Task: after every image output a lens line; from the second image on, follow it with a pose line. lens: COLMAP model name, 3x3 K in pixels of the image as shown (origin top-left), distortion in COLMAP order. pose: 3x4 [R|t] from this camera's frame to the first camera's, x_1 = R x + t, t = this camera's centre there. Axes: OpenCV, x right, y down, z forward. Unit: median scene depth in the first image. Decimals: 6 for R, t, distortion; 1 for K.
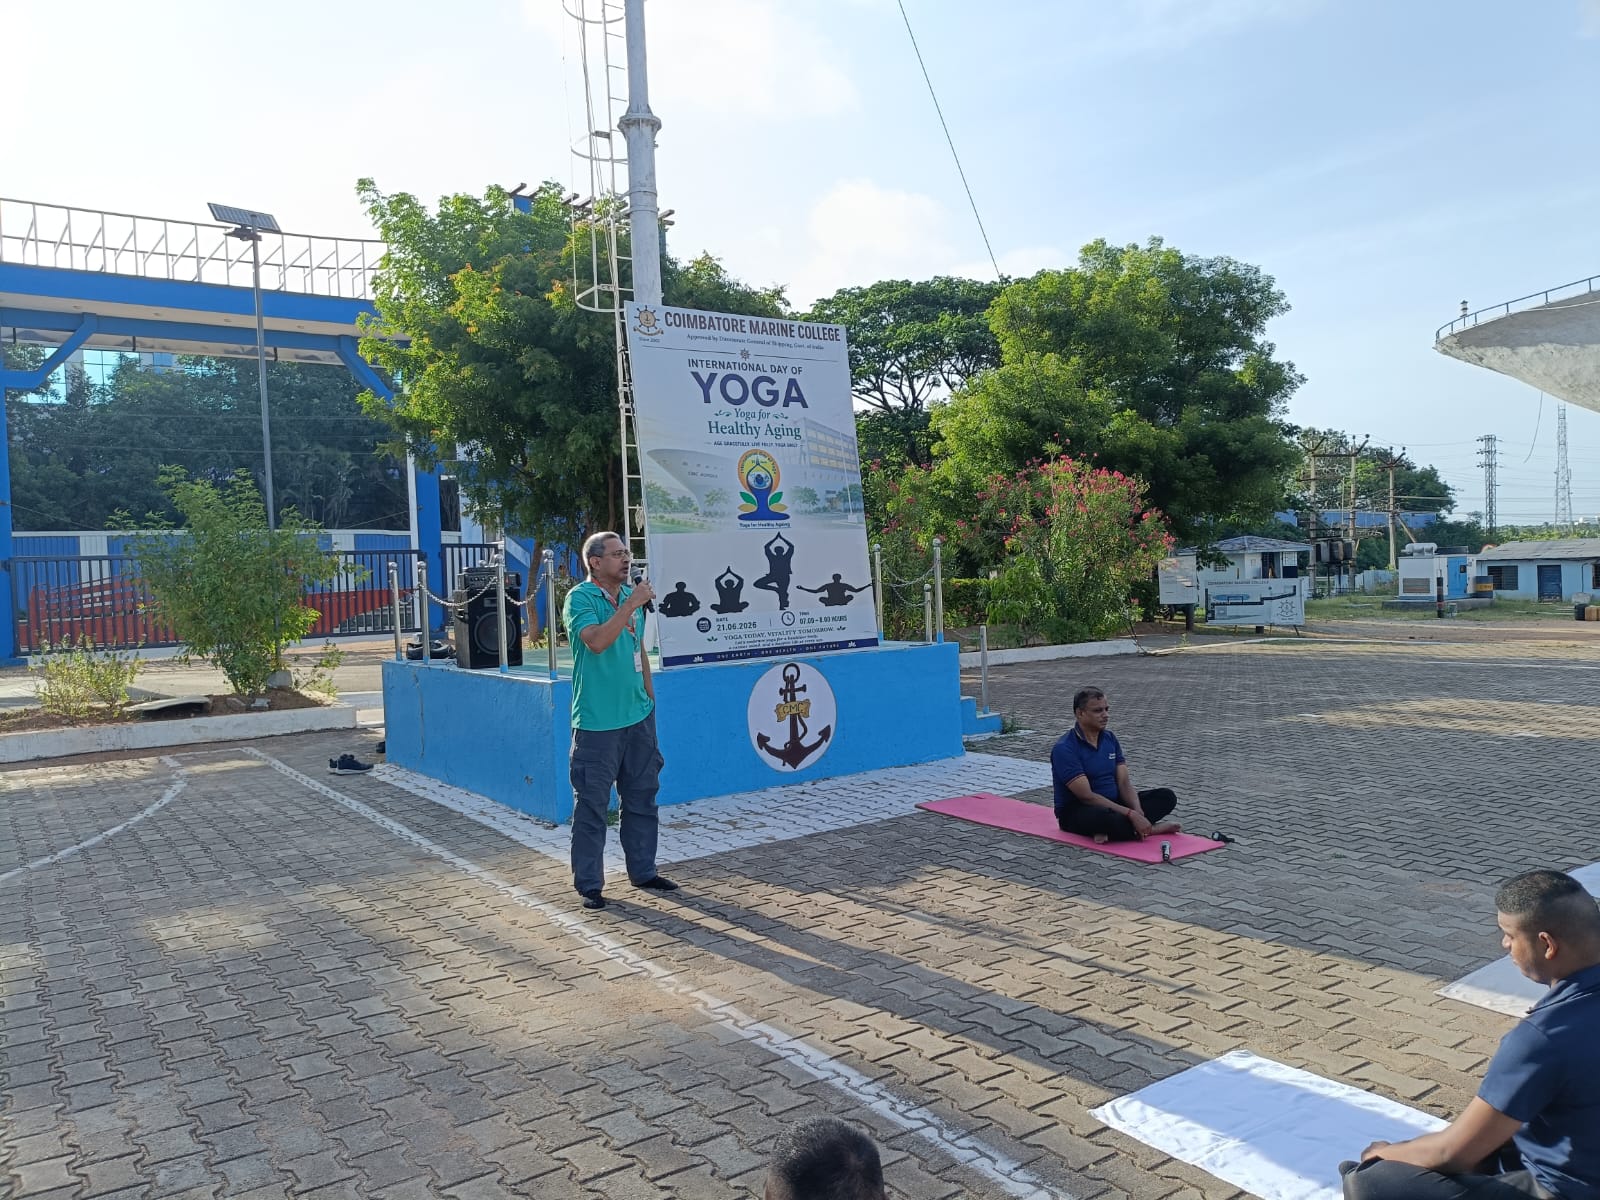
lens RADIAL K [[1185.8, 0, 794.5], [0, 1185.8, 581.6], [0, 0, 1]] dist [0.037650, -0.027992]
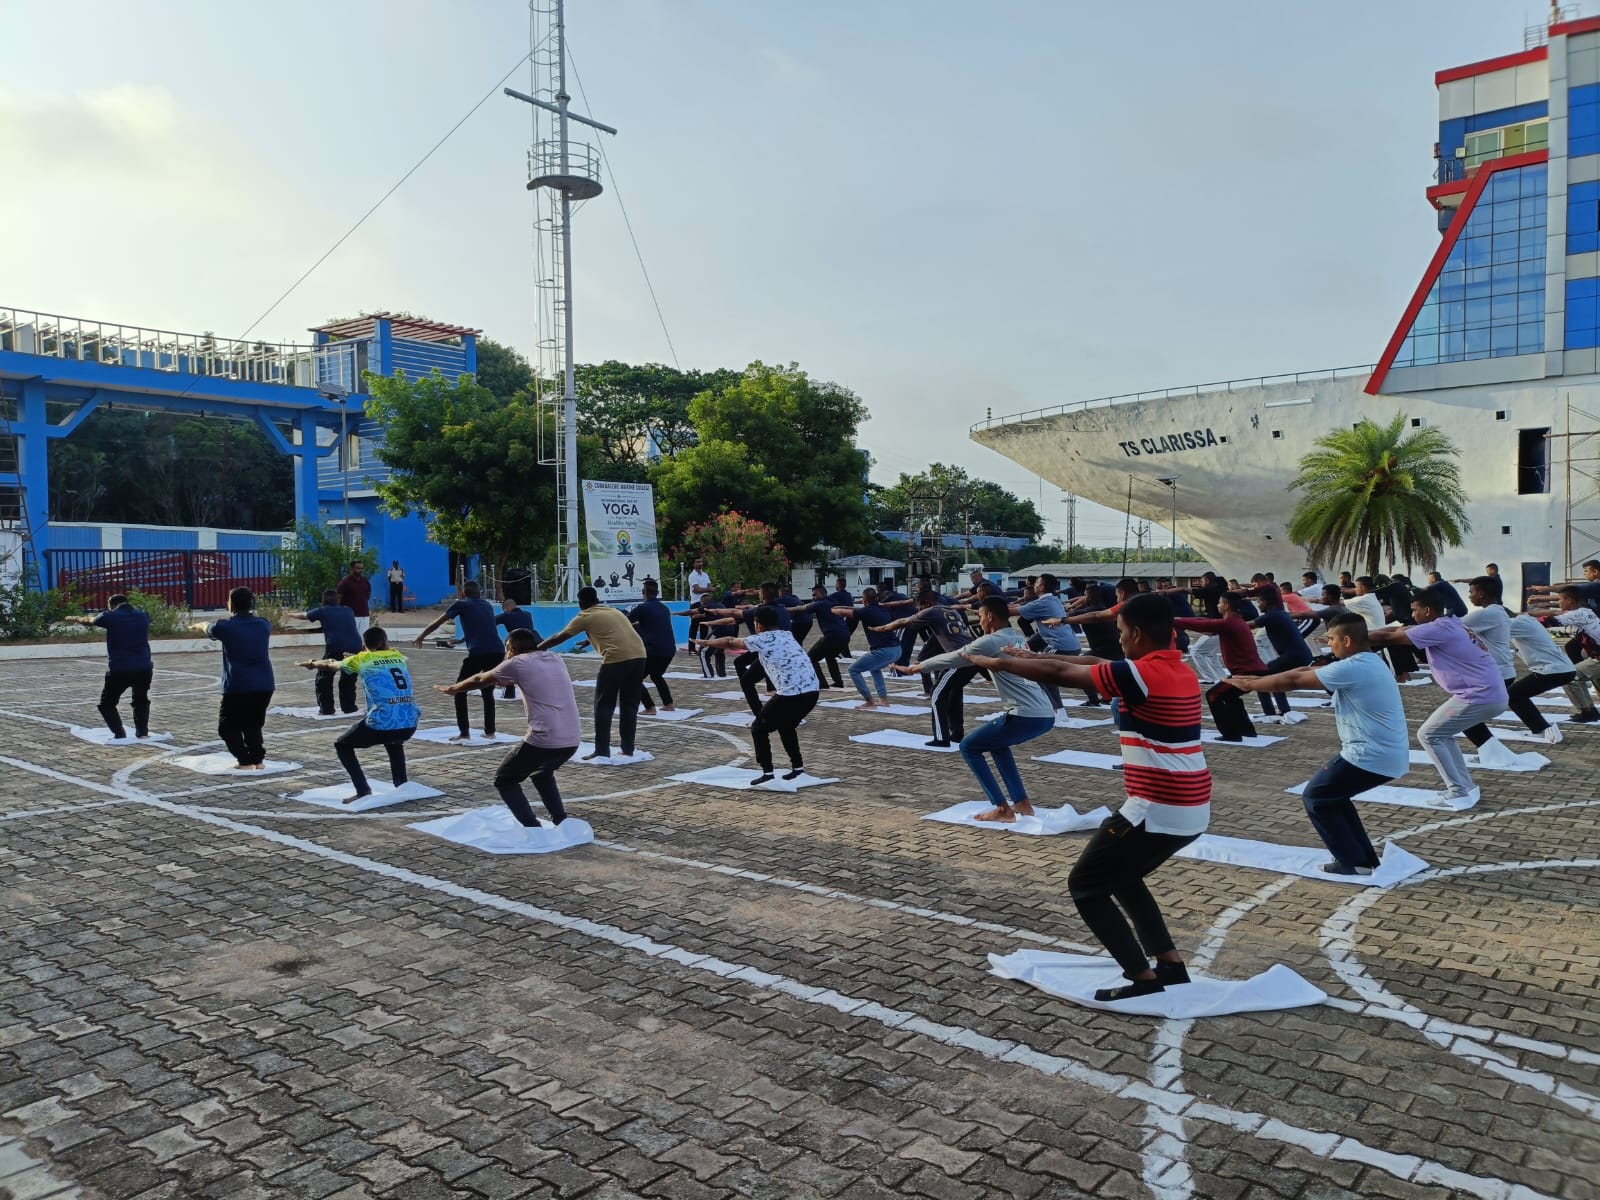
lens RADIAL K [[1185.8, 0, 794.9], [0, 1185.8, 613.6], [0, 0, 1]] dist [0.037650, -0.027992]
pose [[0.962913, 0.017874, 0.269219, -0.385375], [-0.024306, 0.999493, 0.020577, 0.019631], [-0.268714, -0.026357, 0.962859, -1.803110]]
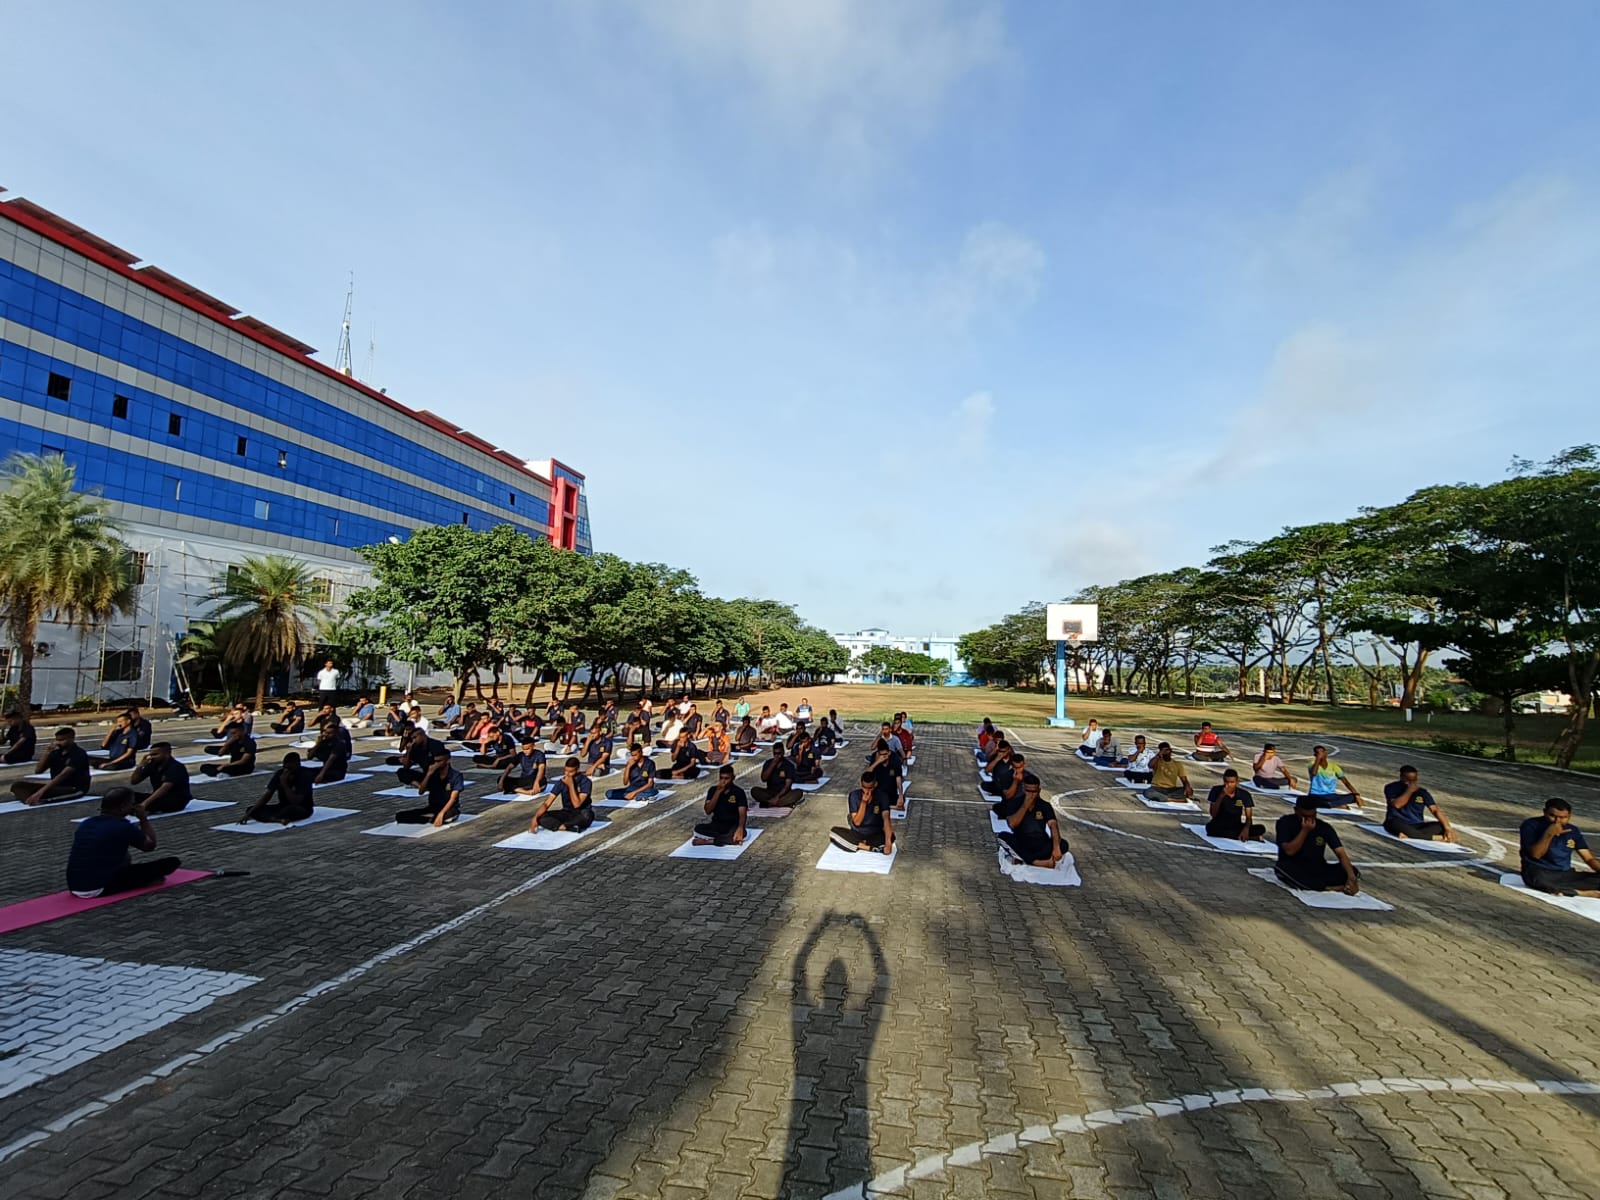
lens RADIAL K [[746.1, 0, 804.0], [0, 746.1, 598.8], [0, 0, 1]] dist [0.002049, -0.001376]
pose [[-0.703790, 0.079999, 0.705889, -0.757116], [0.006884, 0.994361, -0.105829, -0.028652], [-0.710375, -0.069622, -0.700372, 0.809018]]
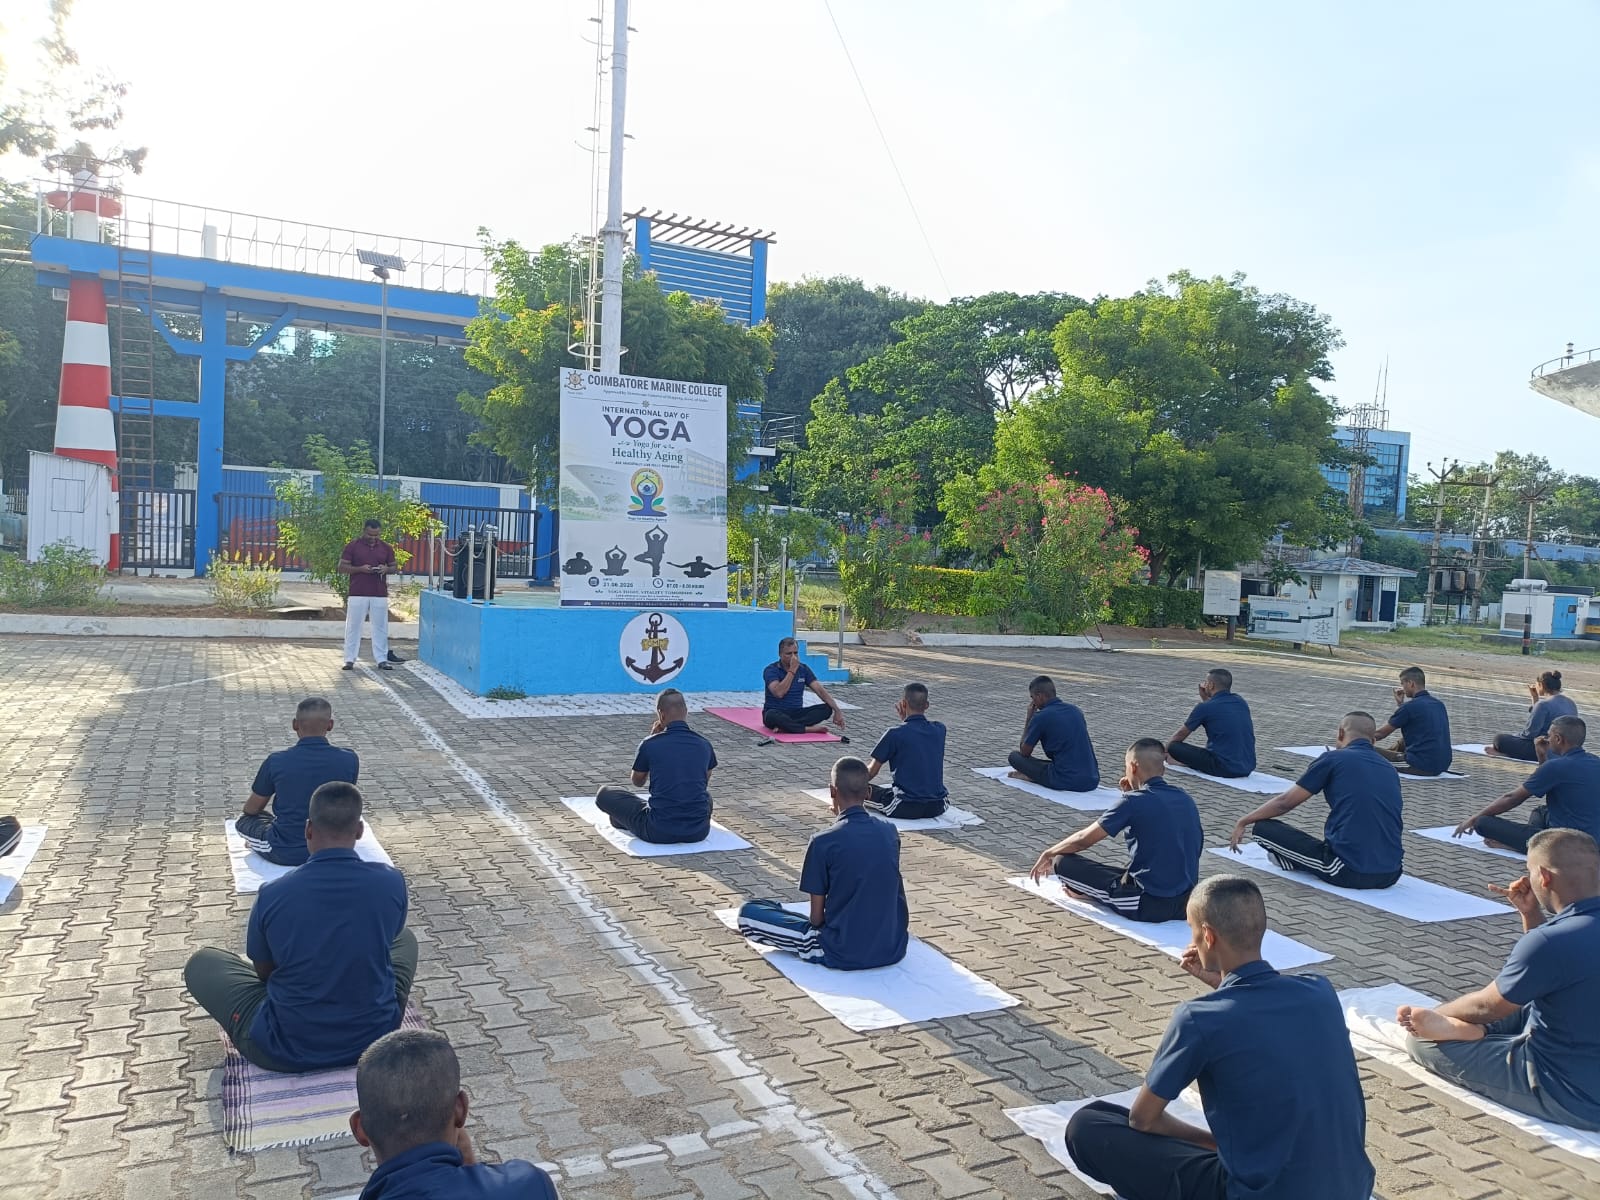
lens RADIAL K [[1185.8, 0, 798.9], [0, 1185.8, 595.0], [0, 0, 1]] dist [0.037650, -0.027992]
pose [[0.985607, 0.088256, -0.144189, 0.374572], [-0.083919, 0.995826, 0.035899, -0.021681], [0.146755, -0.023282, 0.988899, -0.440117]]
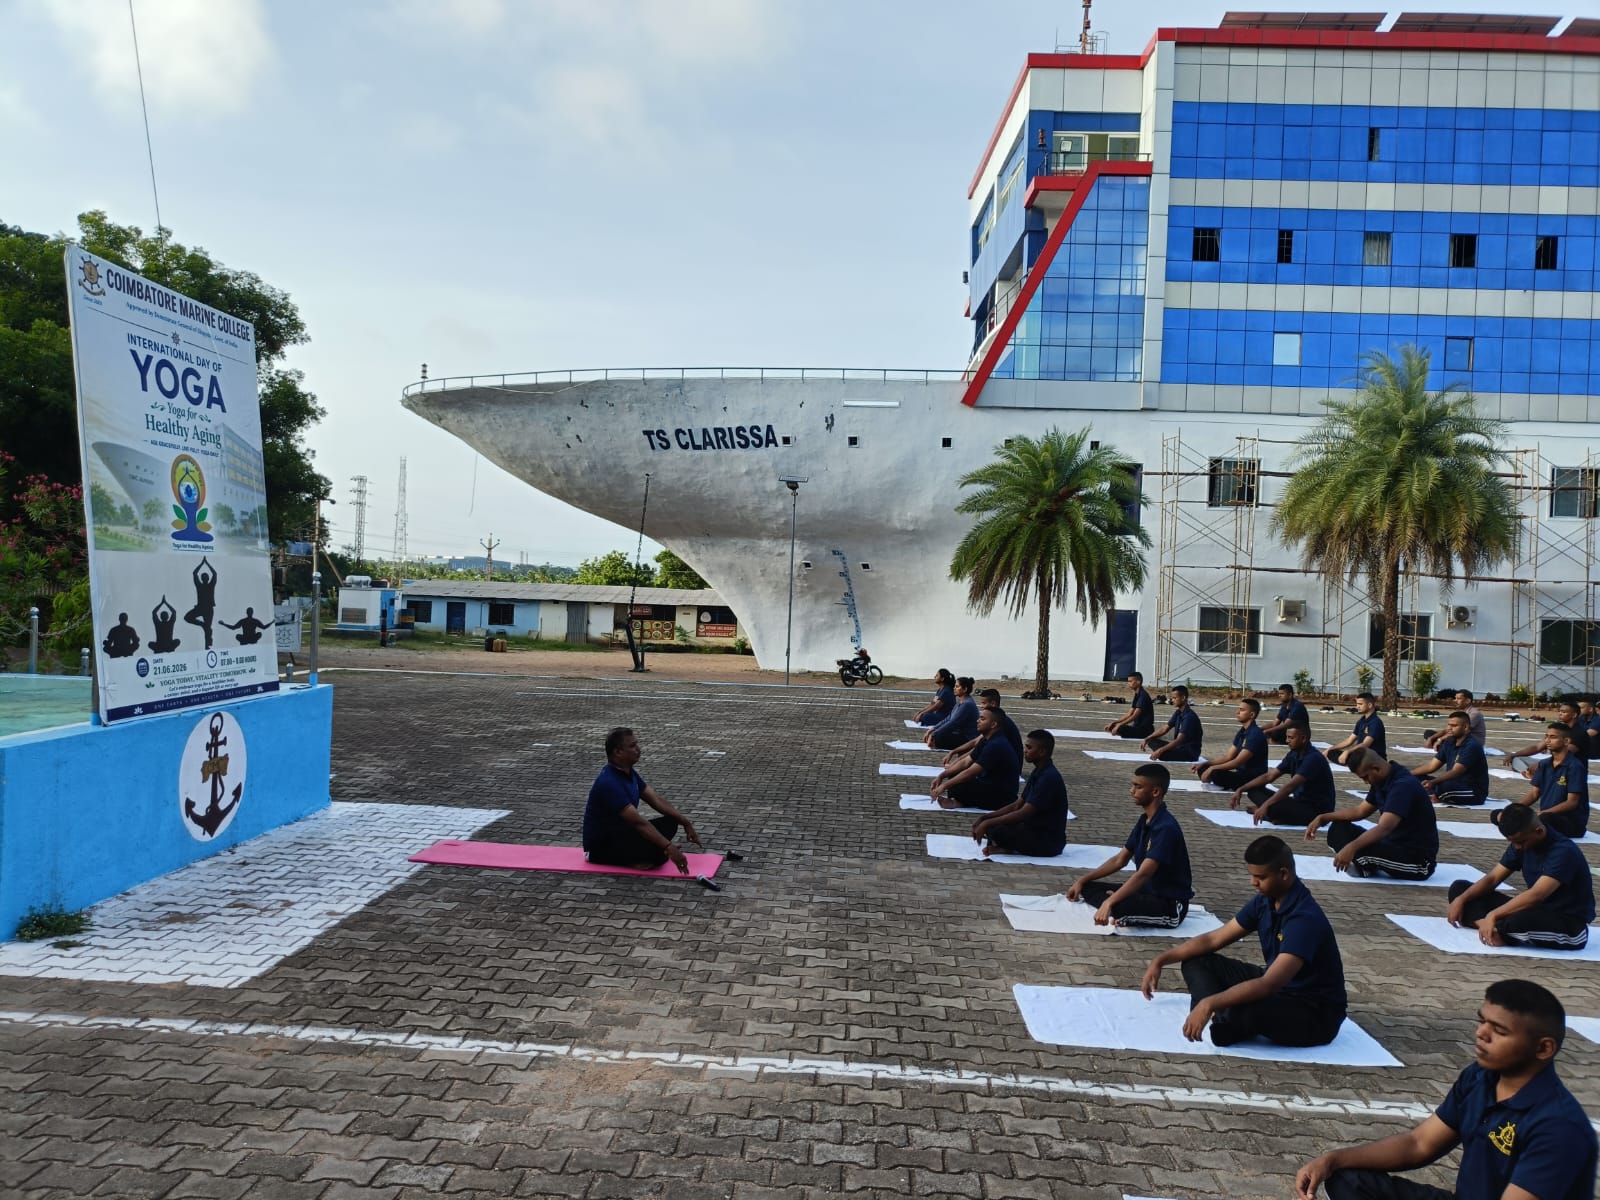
lens RADIAL K [[1185.8, 0, 796.1], [0, 1185.8, 607.4], [0, 0, 1]] dist [0.037650, -0.027992]
pose [[0.617715, 0.049139, 0.784865, -0.407190], [-0.052569, 0.998394, -0.021133, -0.009481], [-0.784643, -0.028205, 0.619306, 0.138306]]
